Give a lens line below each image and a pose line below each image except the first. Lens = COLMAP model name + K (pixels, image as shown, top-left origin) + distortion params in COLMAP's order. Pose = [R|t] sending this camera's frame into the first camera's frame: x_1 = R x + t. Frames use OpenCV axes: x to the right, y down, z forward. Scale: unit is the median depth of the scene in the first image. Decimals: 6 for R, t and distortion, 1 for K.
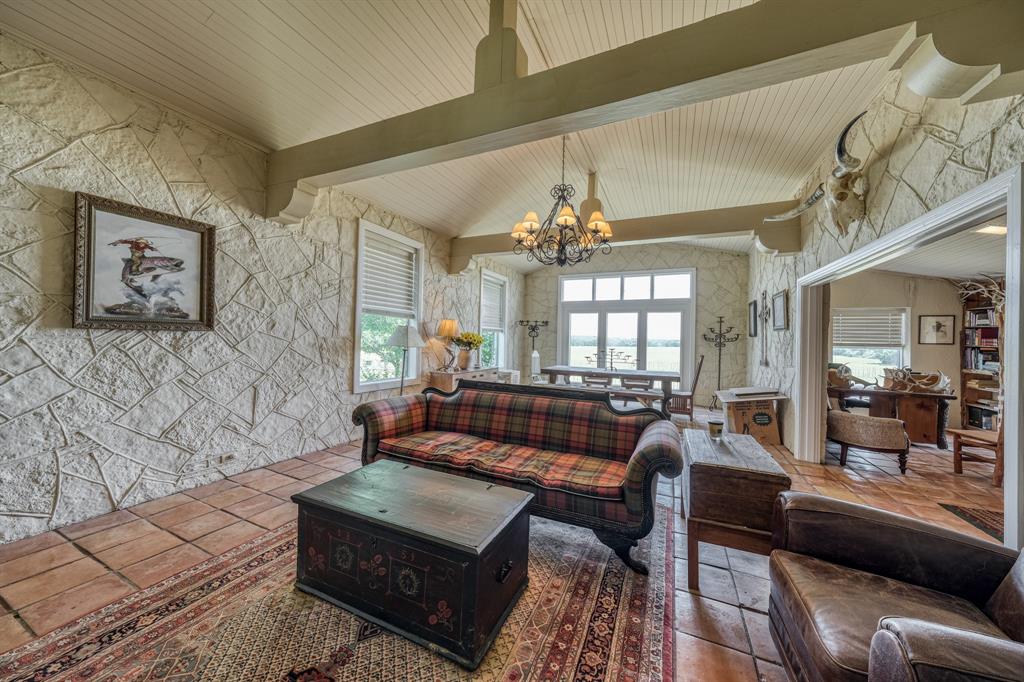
lens RADIAL K [[348.7, 0, 517.2], [0, 348.7, 338.9], [0, 0, 1]] dist [0.000407, 0.000011]
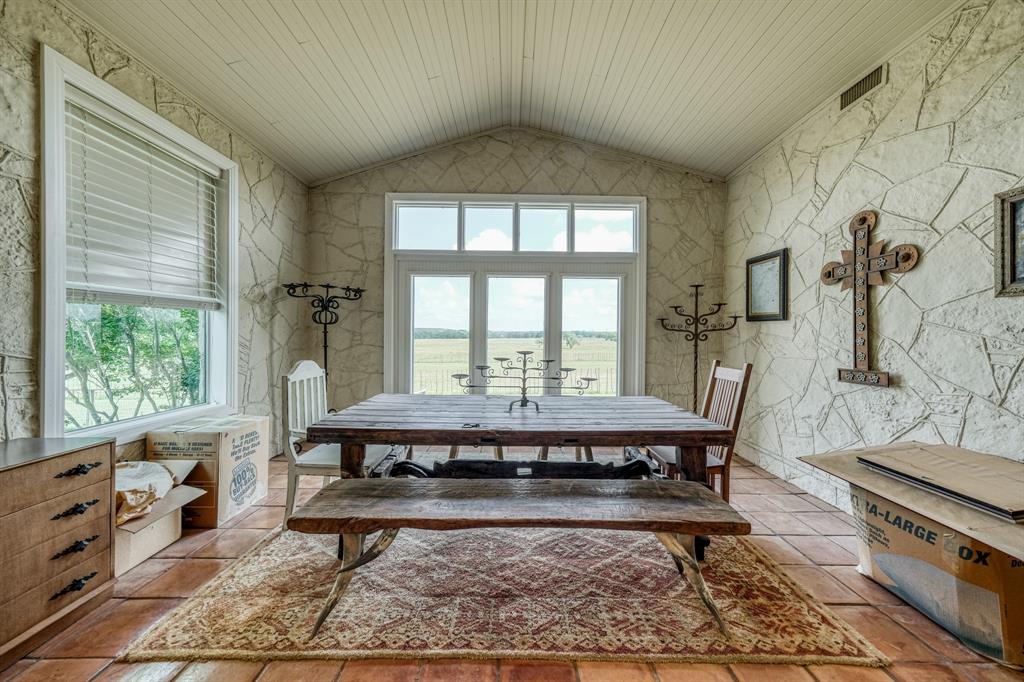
lens RADIAL K [[348.7, 0, 517.2], [0, 348.7, 338.9], [0, 0, 1]] dist [0.000407, 0.000011]
pose [[0.908118, -0.017315, 0.418357, 0.082944], [0.008270, 0.999691, 0.023423, 0.004462], [-0.418634, -0.017811, 0.907981, 0.517794]]
